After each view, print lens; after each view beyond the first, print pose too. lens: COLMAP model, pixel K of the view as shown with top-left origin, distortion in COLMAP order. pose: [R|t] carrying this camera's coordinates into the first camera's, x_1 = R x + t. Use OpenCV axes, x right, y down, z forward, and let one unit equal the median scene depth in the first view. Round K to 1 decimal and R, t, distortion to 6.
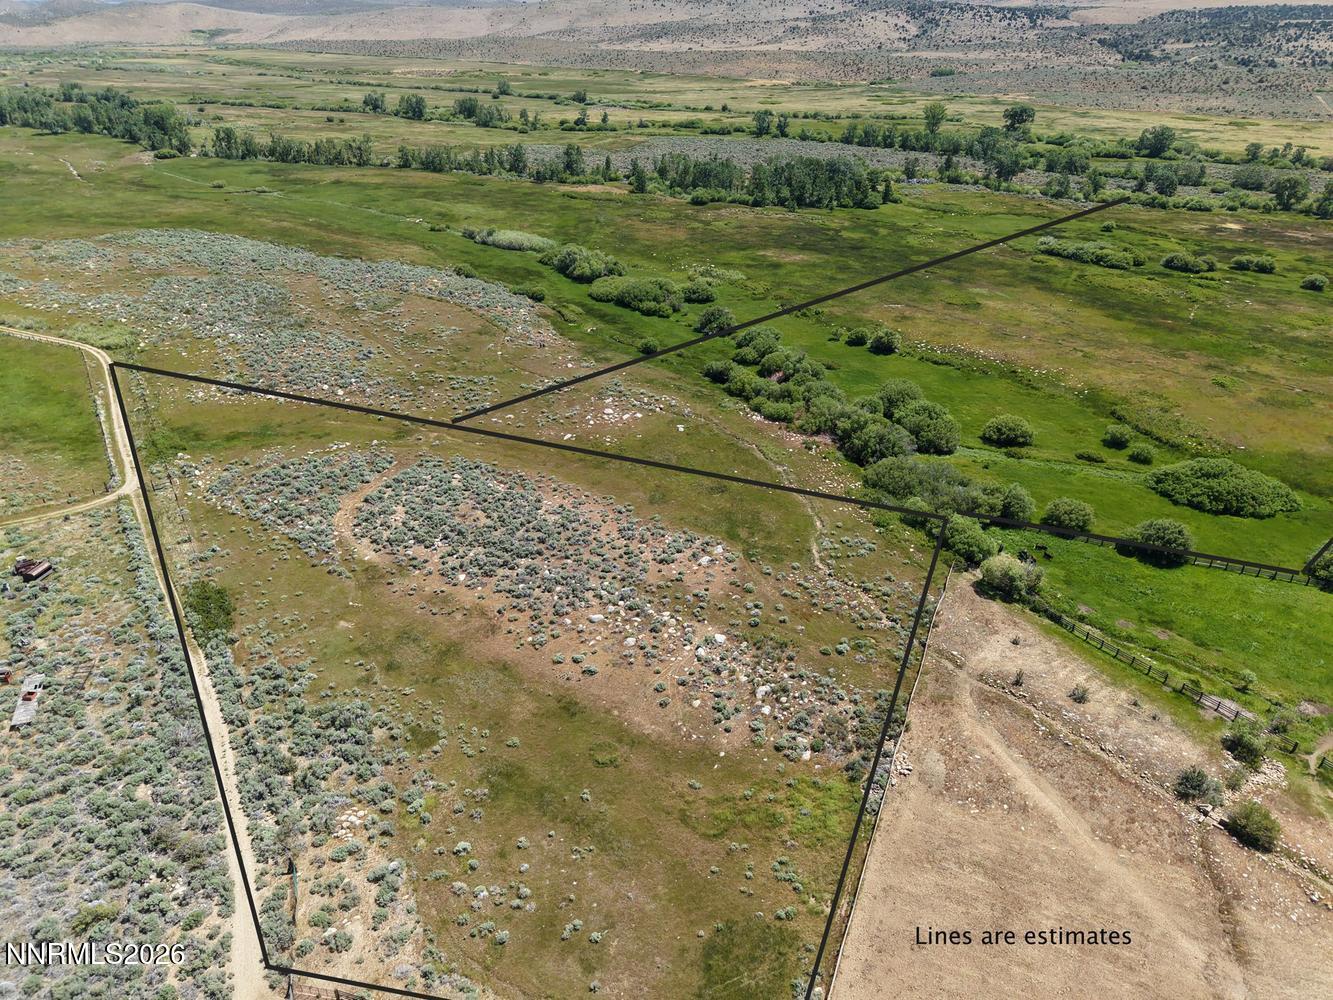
lens RADIAL K [[892.6, 0, 668.1], [0, 892.6, 502.8], [0, 0, 1]] dist [0.019766, -0.020706]
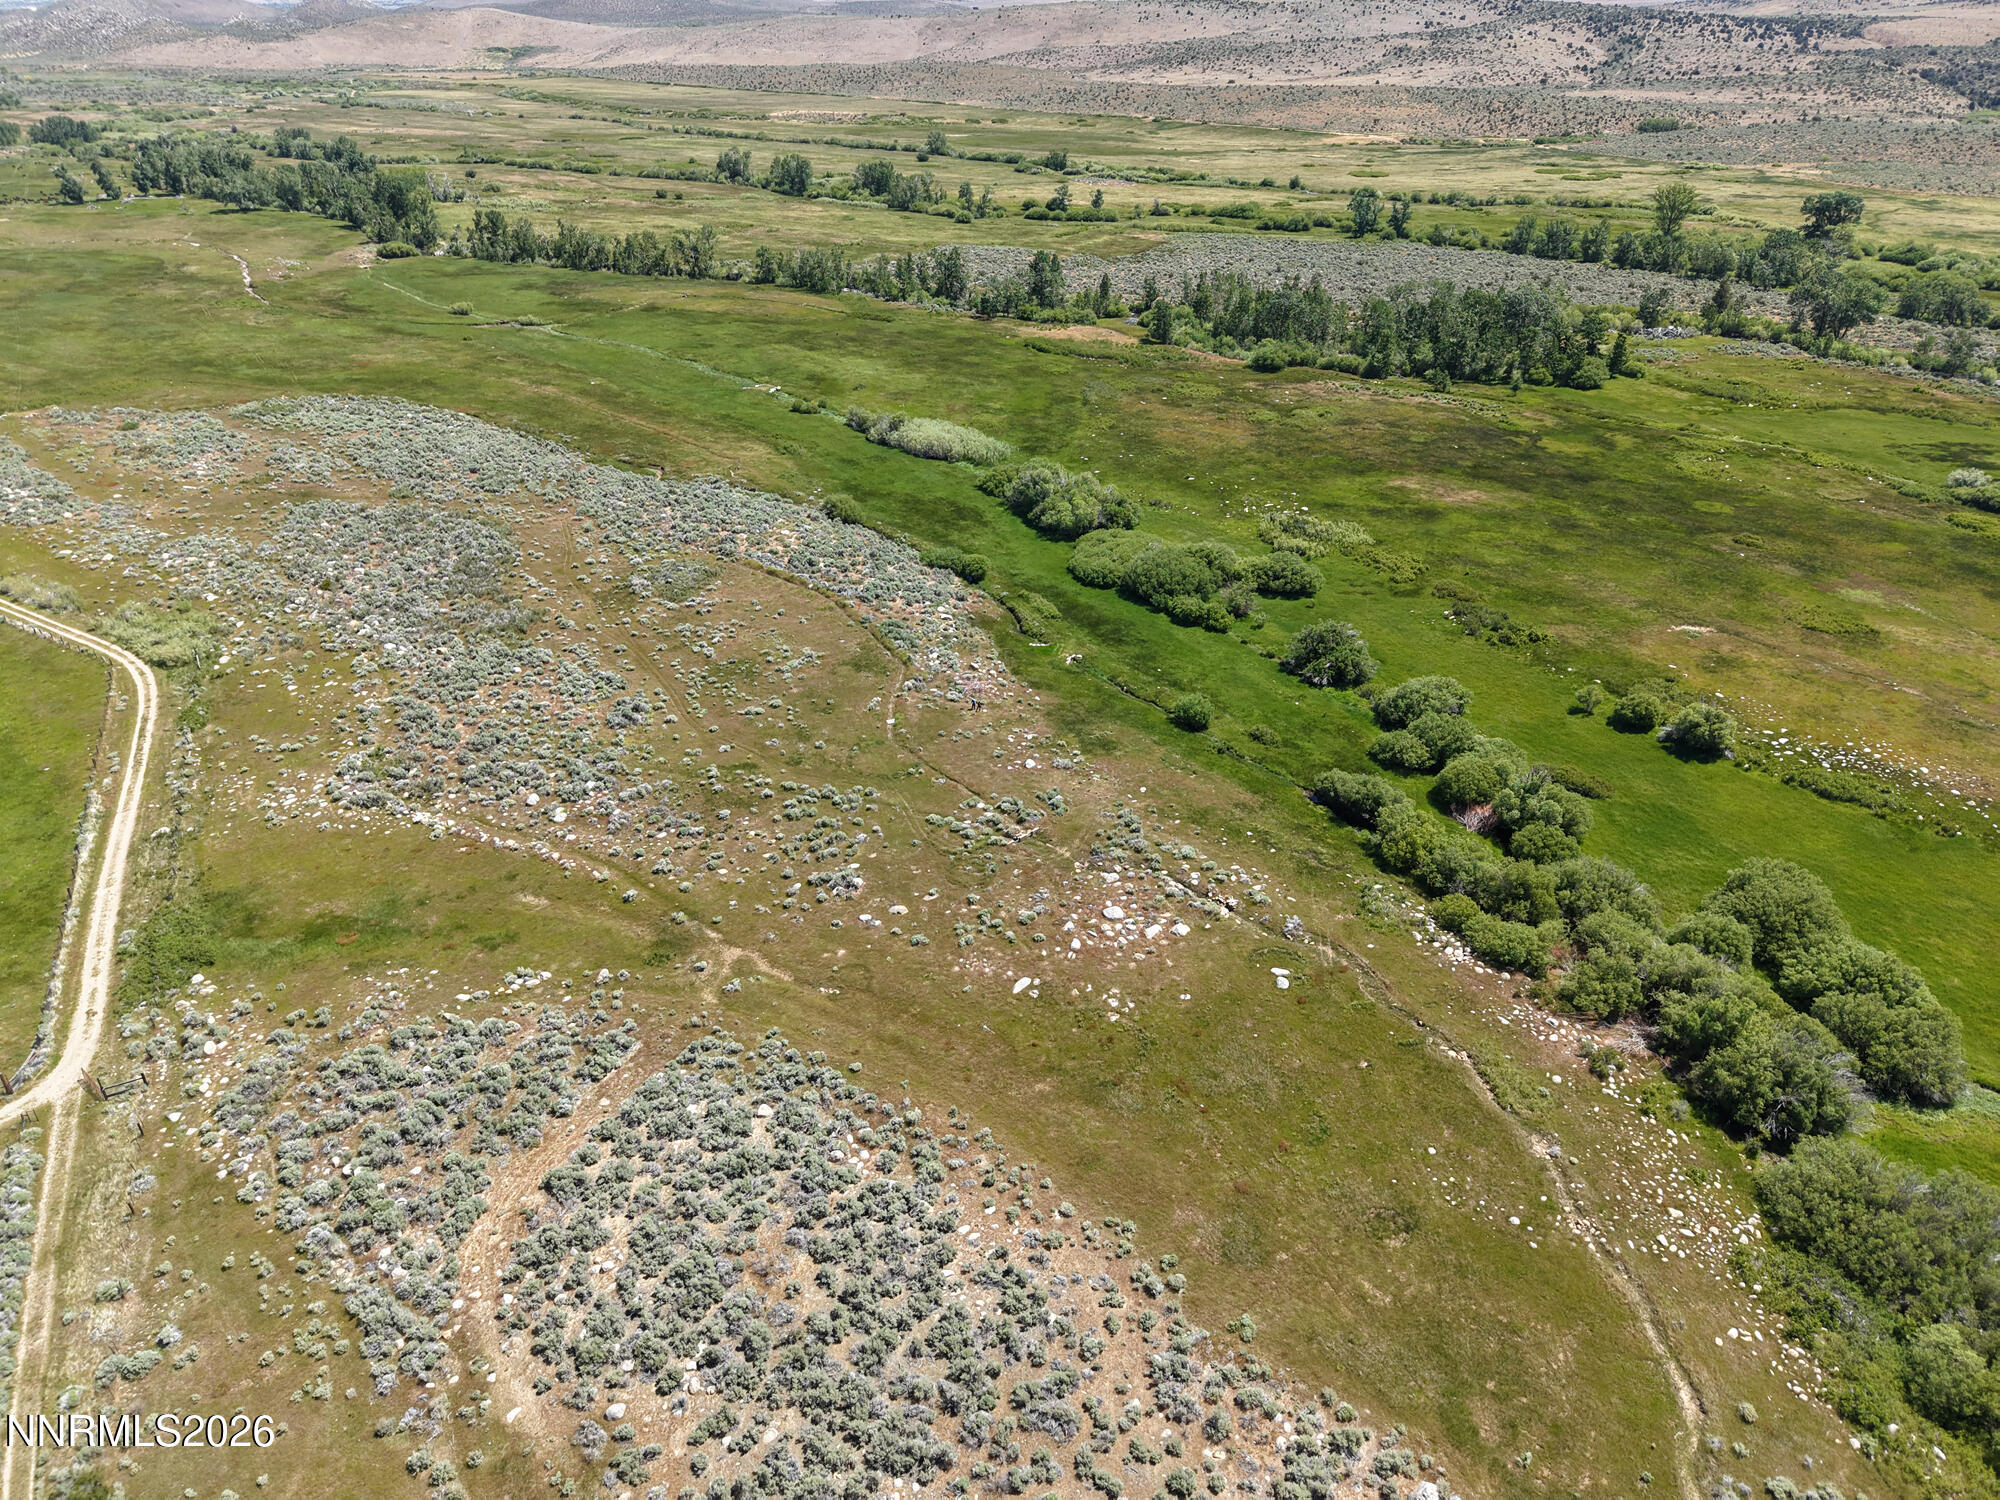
lens RADIAL K [[1339.2, 0, 999.0], [0, 1339.2, 751.2], [0, 0, 1]] dist [0.019766, -0.020706]
pose [[0.992363, 0.060566, -0.107462, -0.033280], [-0.061026, 0.998136, -0.001003, -0.105063], [0.107201, 0.007553, 0.994209, 0.185797]]
